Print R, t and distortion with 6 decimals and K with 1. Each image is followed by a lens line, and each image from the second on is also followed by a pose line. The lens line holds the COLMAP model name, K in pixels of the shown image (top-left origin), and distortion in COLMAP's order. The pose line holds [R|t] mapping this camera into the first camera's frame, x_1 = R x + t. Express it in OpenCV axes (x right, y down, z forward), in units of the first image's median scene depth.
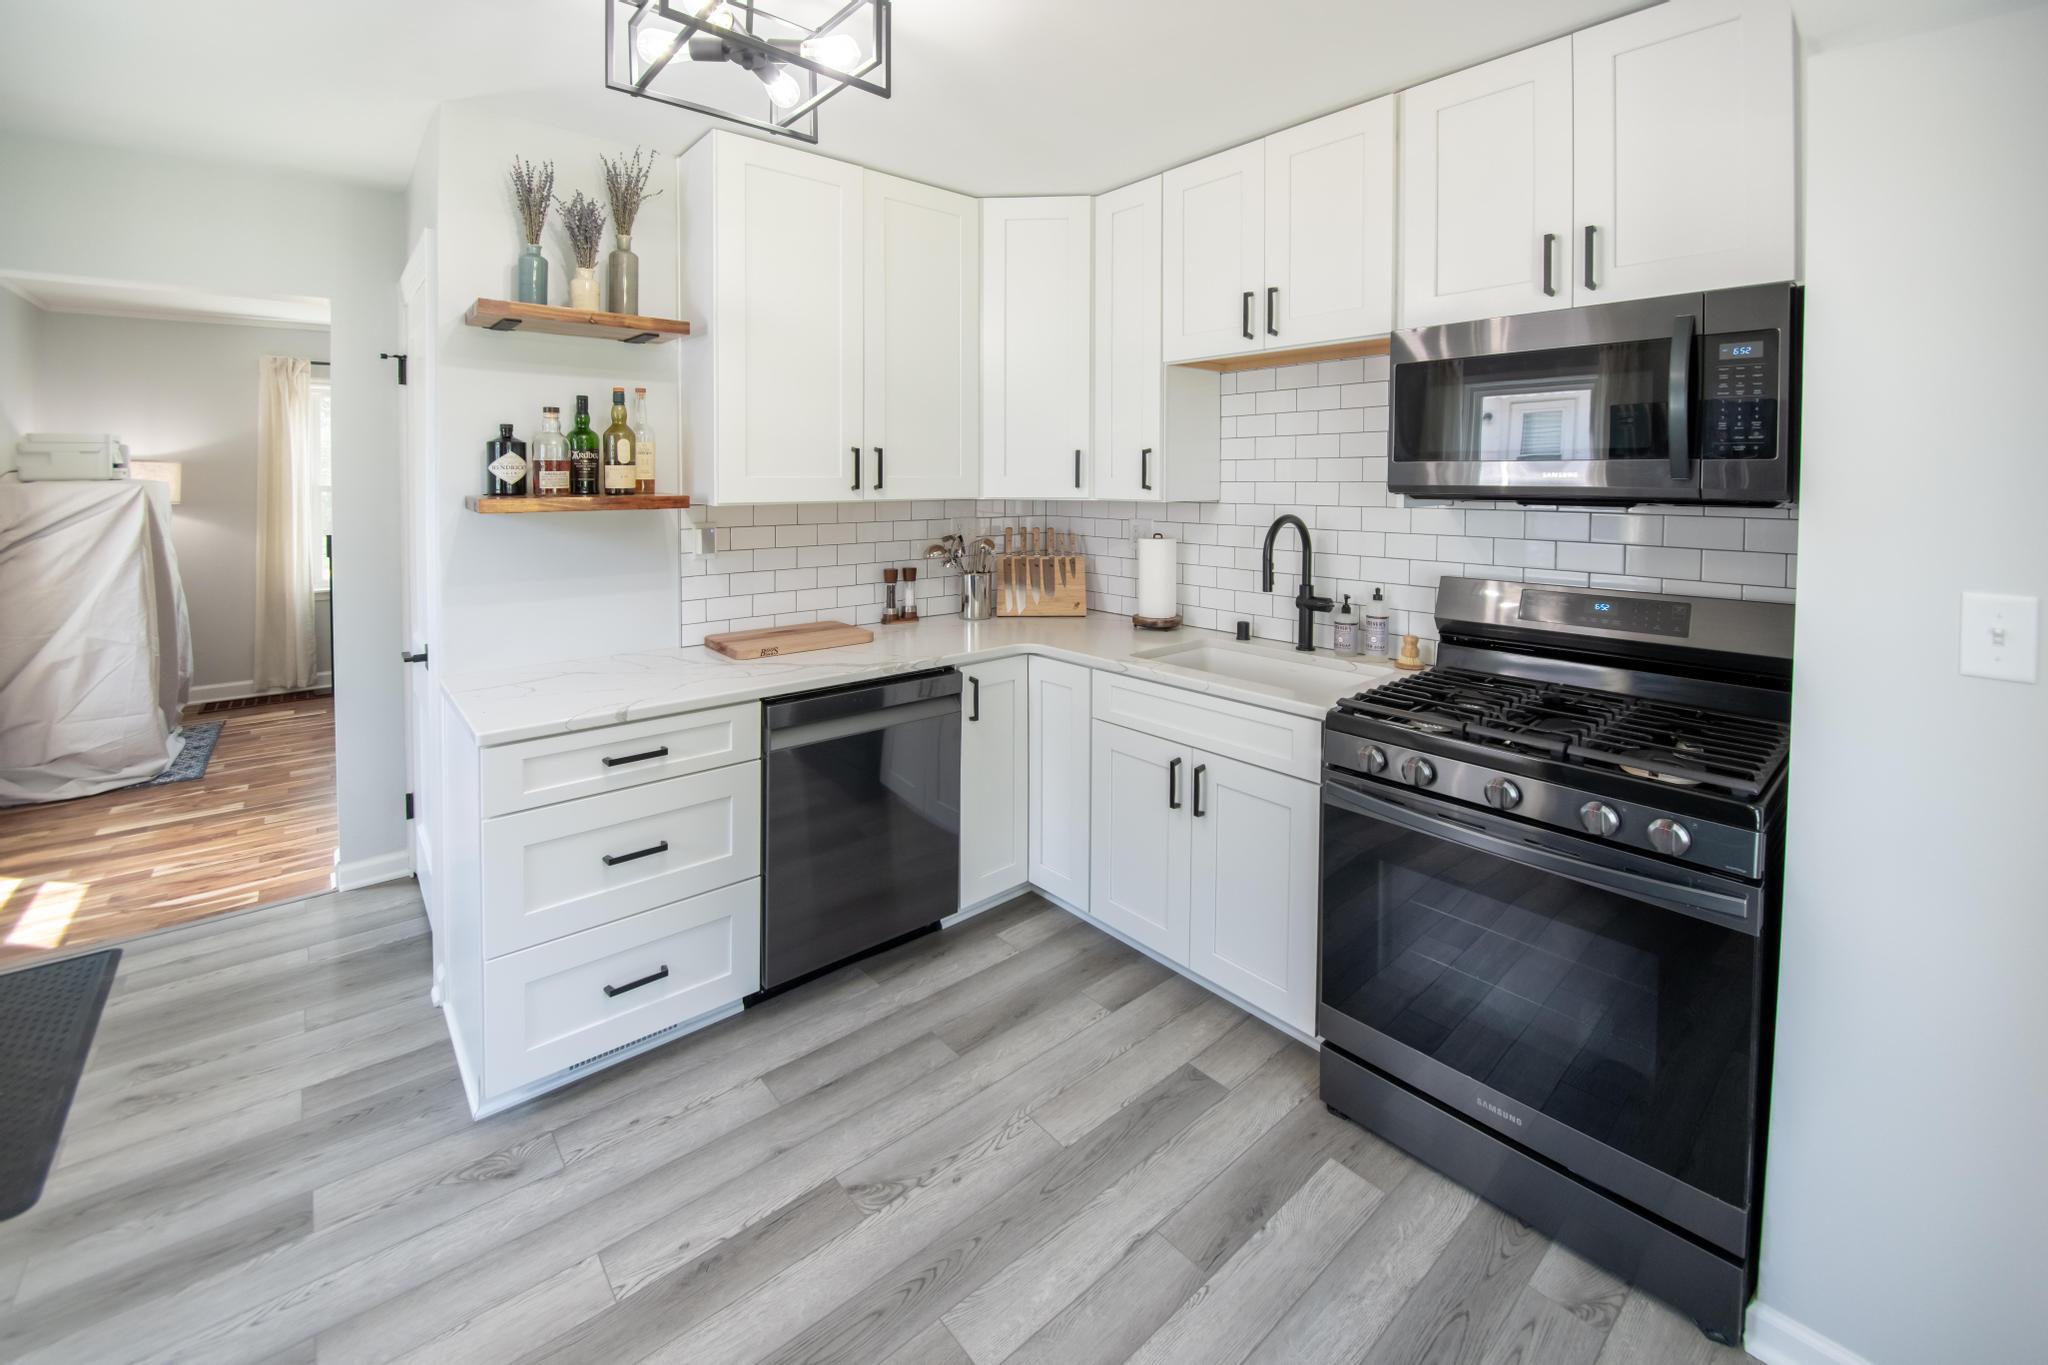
lens RADIAL K [[830.5, 0, 1044.2], [0, 830.5, 505.7], [0, 0, 1]] dist [-0.001923, -0.000874]
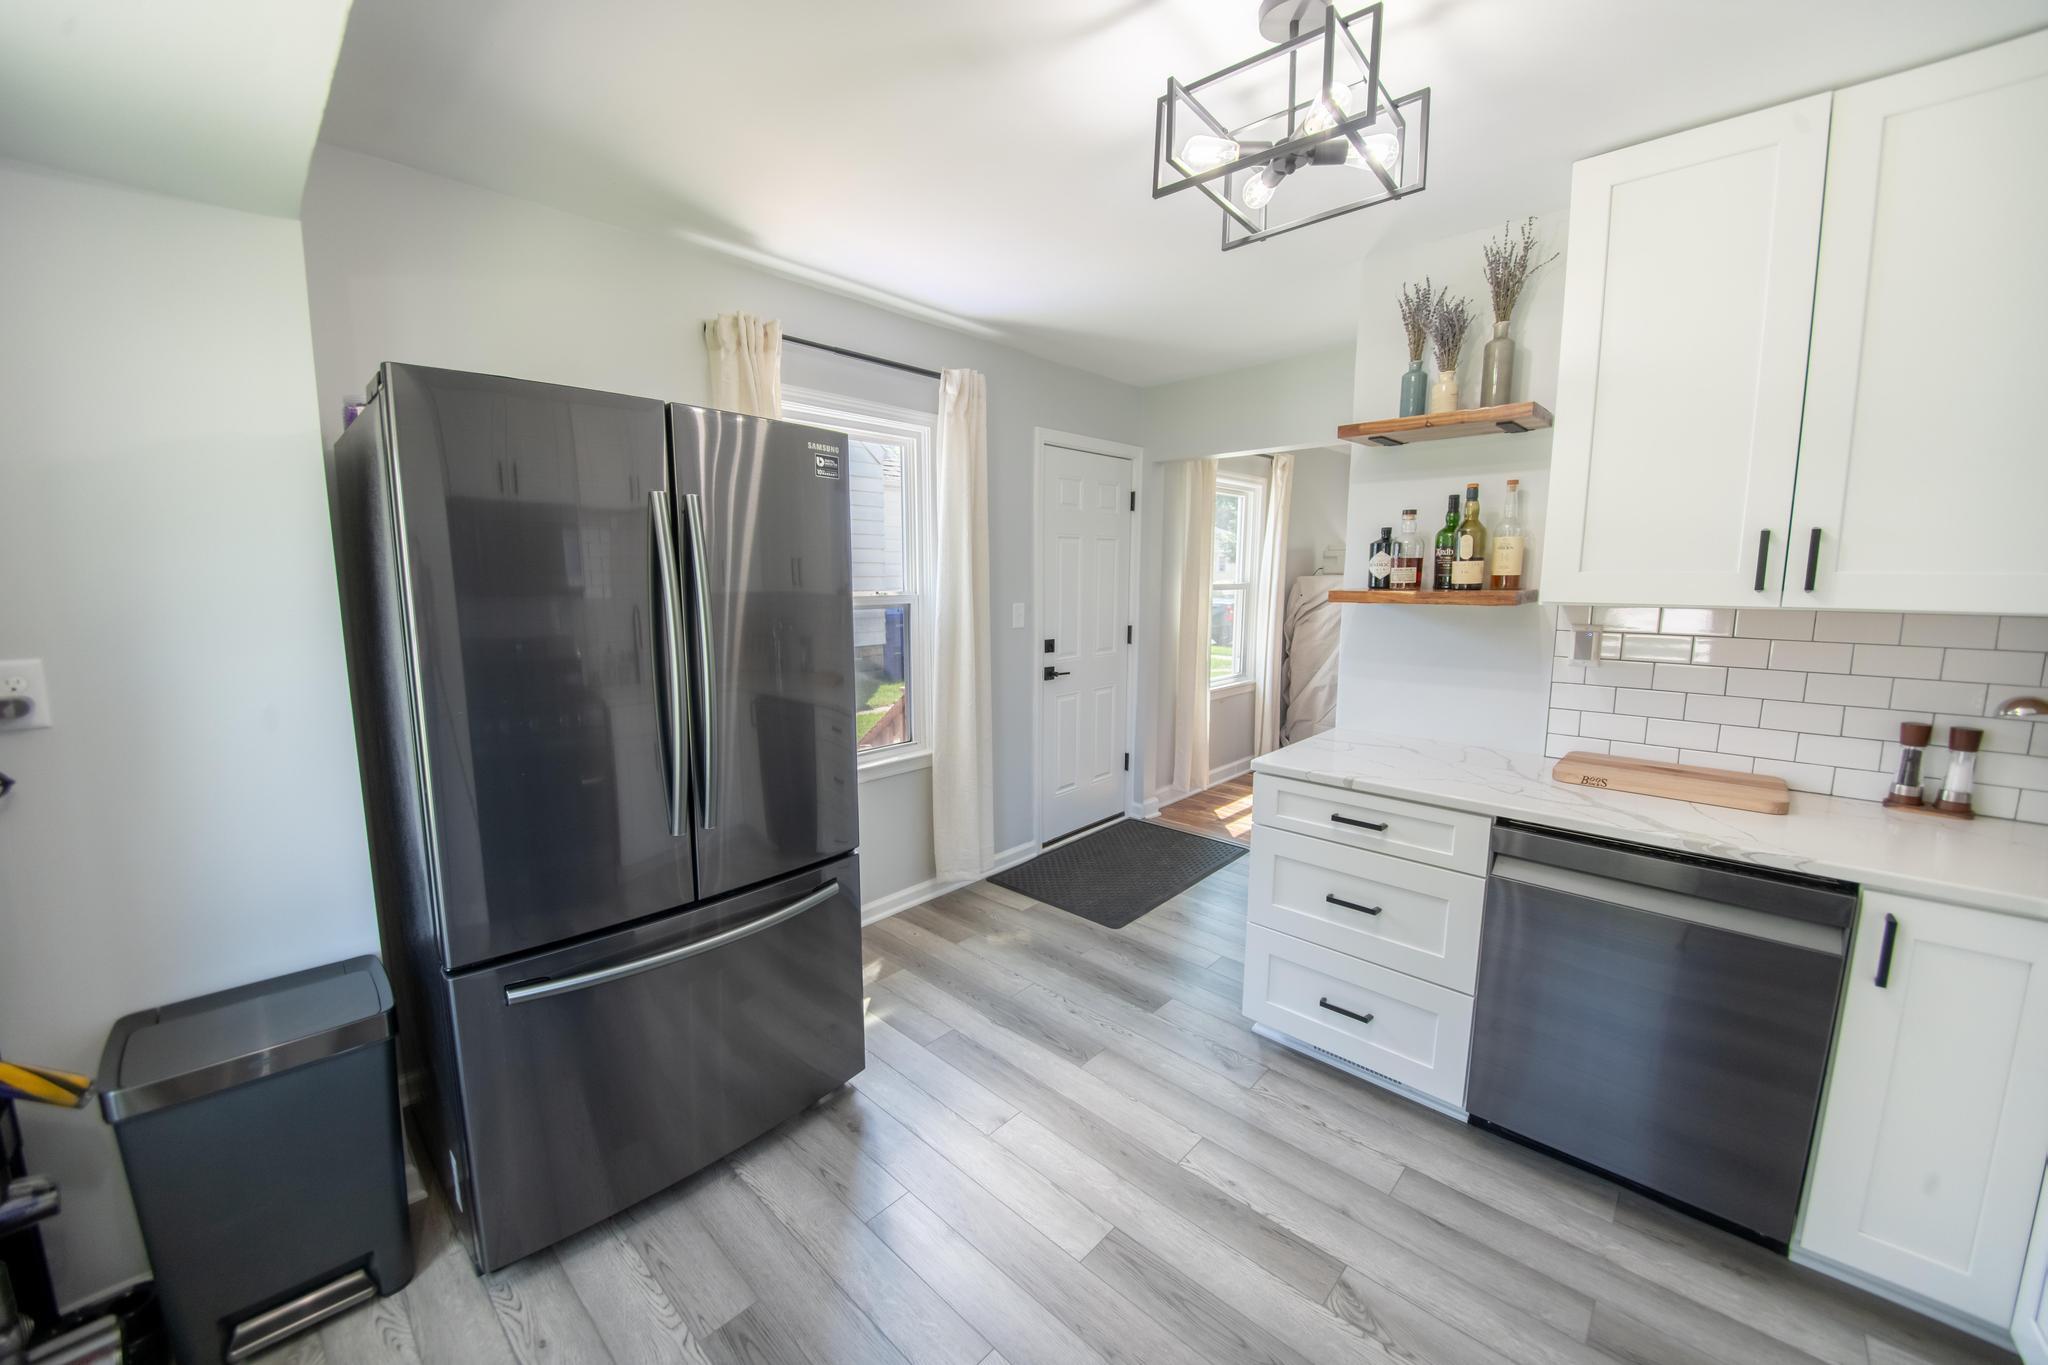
lens RADIAL K [[790.9, 0, 1024.0], [0, 790.9, 682.5], [0, 0, 1]] dist [-0.018402, -0.000400]
pose [[0.104039, 0.135246, -0.985335, 0.449263], [-0.035121, 0.990593, 0.132260, -0.010616], [0.993953, 0.020846, 0.107810, 0.393939]]
